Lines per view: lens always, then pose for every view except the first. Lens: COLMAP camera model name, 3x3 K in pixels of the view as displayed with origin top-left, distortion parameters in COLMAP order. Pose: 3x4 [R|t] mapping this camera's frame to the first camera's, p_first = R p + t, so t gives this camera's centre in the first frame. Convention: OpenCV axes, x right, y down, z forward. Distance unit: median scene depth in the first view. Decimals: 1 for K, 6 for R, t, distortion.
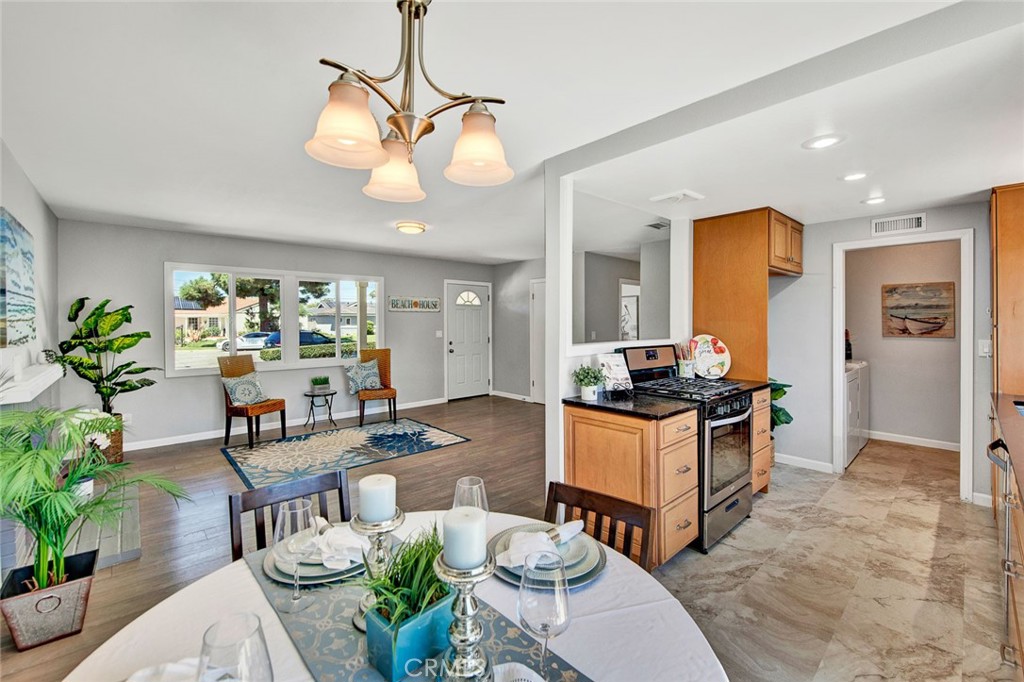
lens RADIAL K [[416.6, 0, 511.7], [0, 416.6, 328.2], [0, 0, 1]] dist [-0.013560, -0.001633]
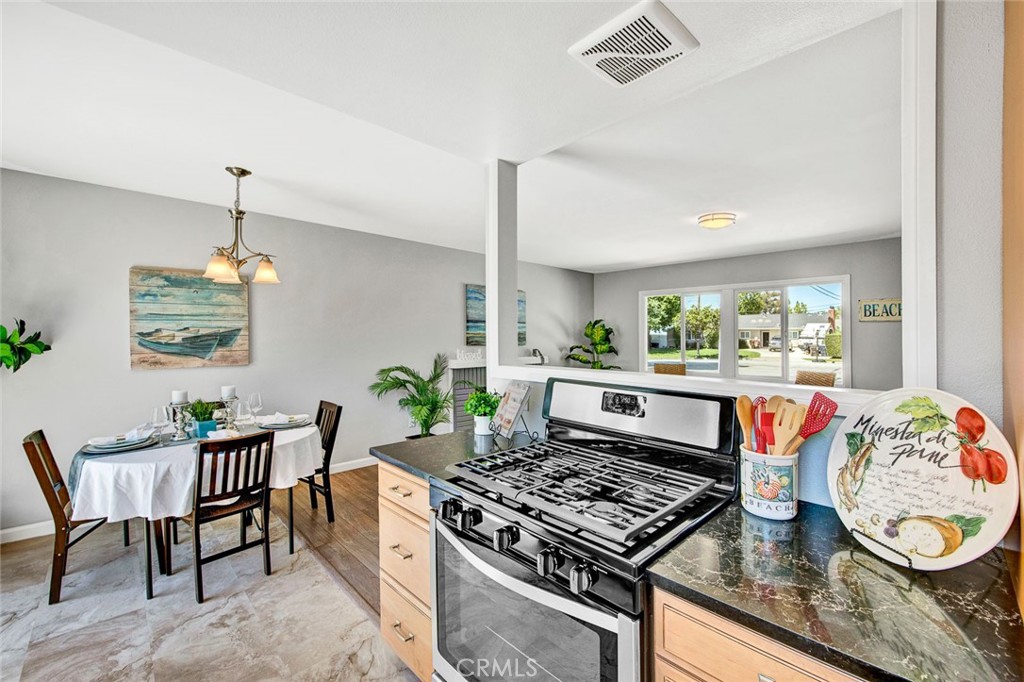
lens RADIAL K [[416.6, 0, 530.7], [0, 416.6, 343.3], [0, 0, 1]] dist [-0.013560, -0.001633]
pose [[0.058822, 0.019085, -0.998086, 0.592765], [-0.016408, 0.999701, 0.018148, -0.010937], [0.998134, 0.015309, 0.059117, 0.623999]]
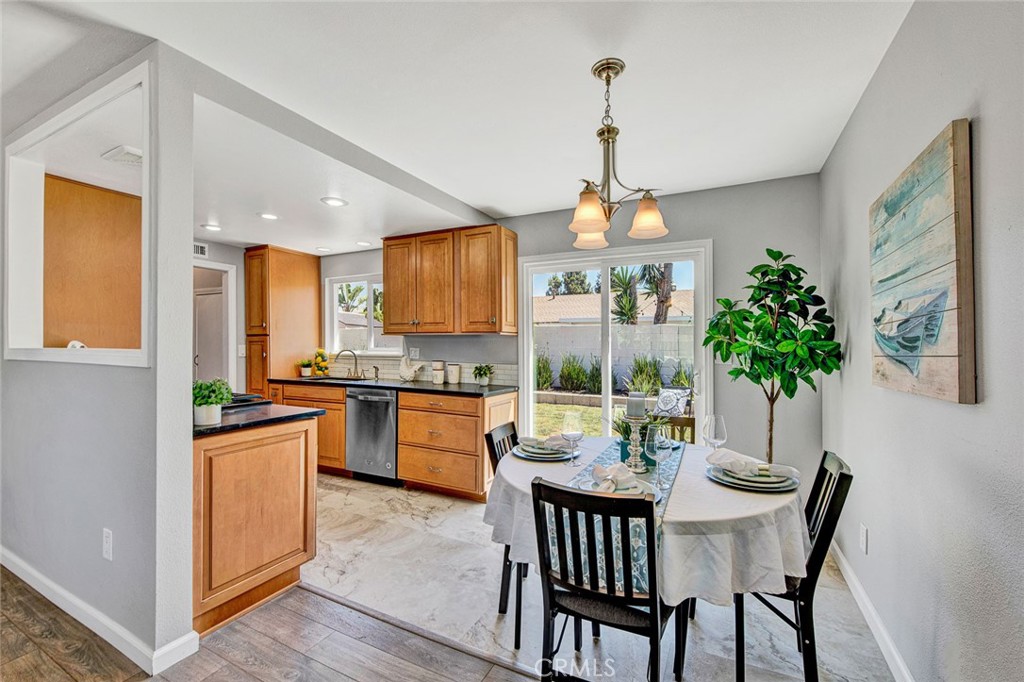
lens RADIAL K [[416.6, 0, 522.4], [0, 416.6, 348.5], [0, 0, 1]] dist [-0.013560, -0.001633]
pose [[-0.366650, -0.007148, 0.930331, -0.407411], [0.000861, 0.999967, 0.008022, 0.020620], [-0.930358, 0.003742, -0.366632, 0.452592]]
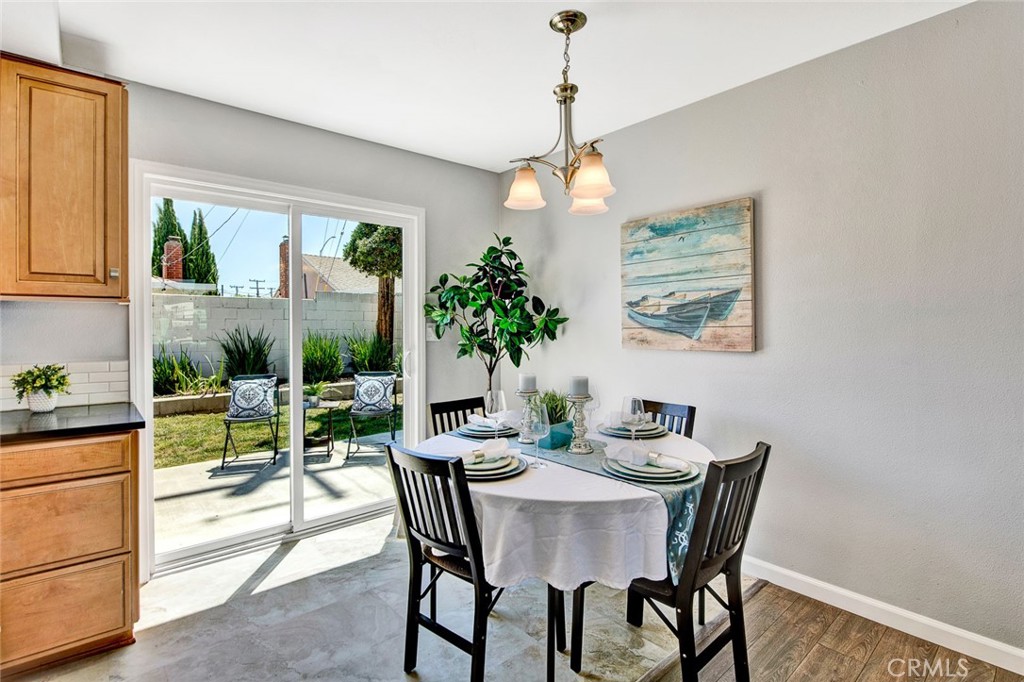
lens RADIAL K [[487.3, 0, 502.2], [0, 487.3, 320.2], [0, 0, 1]] dist [-0.015502, -0.000013]
pose [[-0.999379, 0.005417, 0.034825, -0.012950], [0.005482, 0.999983, 0.001753, 0.018059], [-0.034815, 0.001943, -0.999392, 0.667899]]
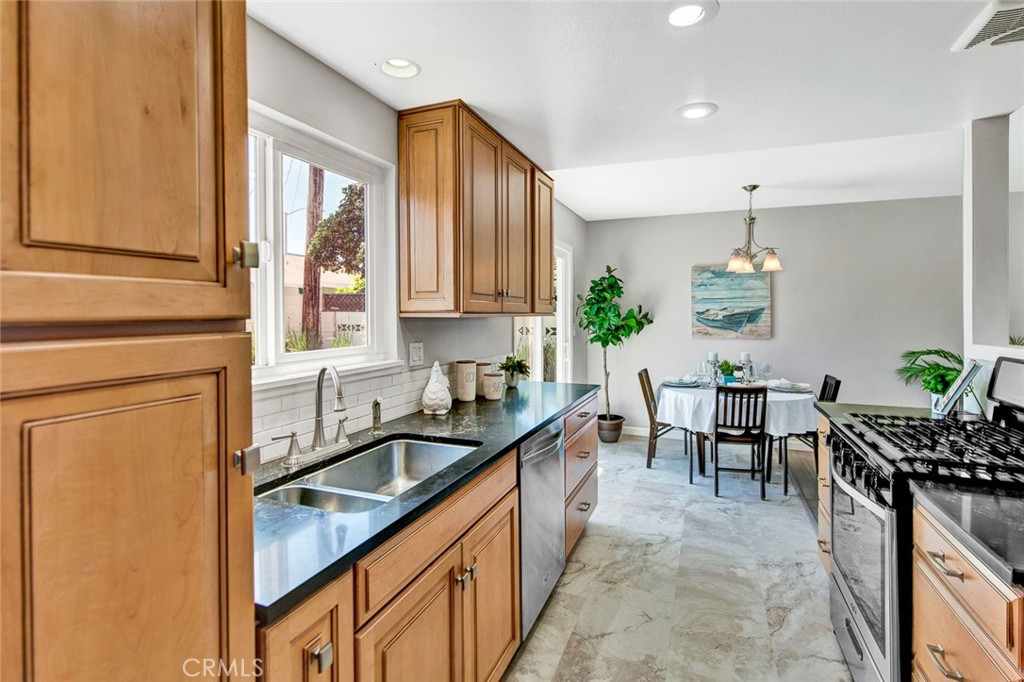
lens RADIAL K [[487.3, 0, 507.3], [0, 487.3, 303.8], [0, 0, 1]] dist [-0.015502, -0.000013]
pose [[-0.902931, -0.008258, -0.429706, 0.783399], [-0.004897, 0.999948, -0.008926, -0.012436], [0.429757, -0.005955, -0.902925, 0.874636]]
